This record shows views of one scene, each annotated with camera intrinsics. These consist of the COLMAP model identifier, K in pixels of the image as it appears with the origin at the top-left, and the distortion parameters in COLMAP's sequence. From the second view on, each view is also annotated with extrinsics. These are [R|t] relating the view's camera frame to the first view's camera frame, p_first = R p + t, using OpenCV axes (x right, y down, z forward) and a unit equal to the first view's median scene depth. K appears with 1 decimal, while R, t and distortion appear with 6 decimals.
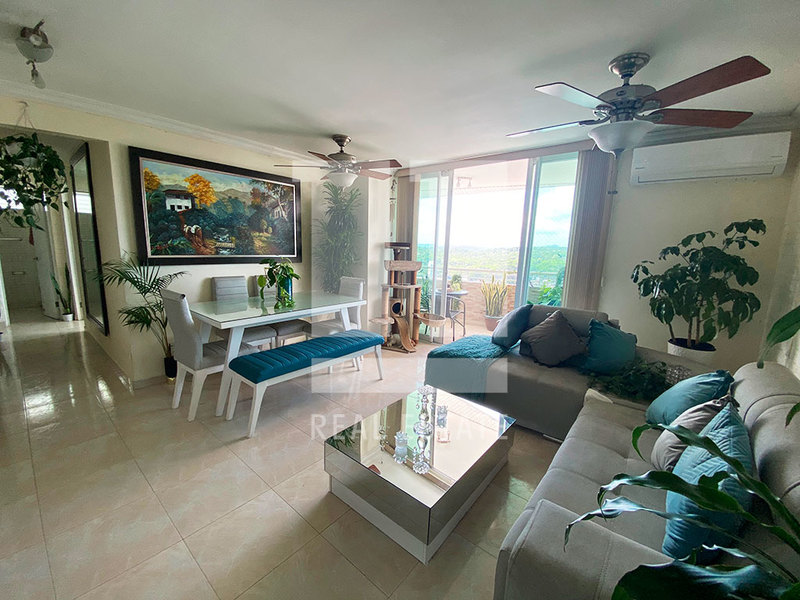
lens RADIAL K [[325.9, 0, 398.0], [0, 325.9, 300.0], [0, 0, 1]] dist [0.023587, -0.022055]
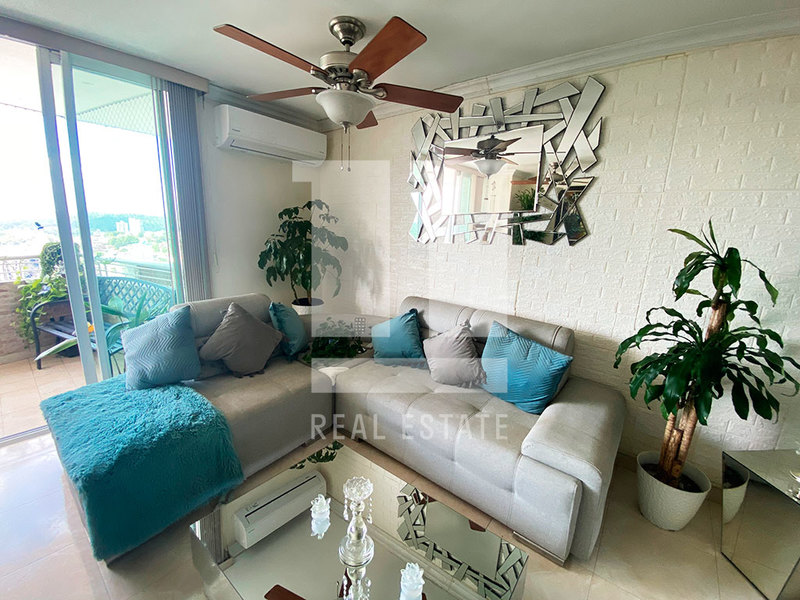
lens RADIAL K [[325.9, 0, 398.0], [0, 325.9, 300.0], [0, 0, 1]] dist [0.023587, -0.022055]
pose [[-0.018161, -0.239342, 0.970766, -0.262131], [0.122721, 0.963051, 0.239735, -0.110804], [-0.992275, 0.123487, 0.011882, 0.598241]]
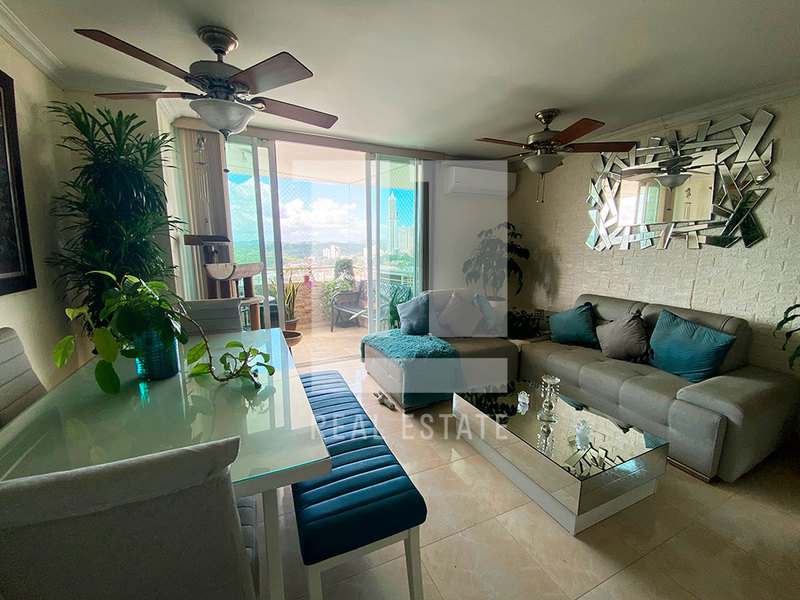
lens RADIAL K [[325.9, 0, 398.0], [0, 325.9, 300.0], [0, 0, 1]] dist [0.023587, -0.022055]
pose [[0.439270, -0.178094, 0.880525, -0.693187], [0.158393, 0.980151, 0.119227, -0.113890], [-0.884281, 0.087097, 0.458760, 0.630628]]
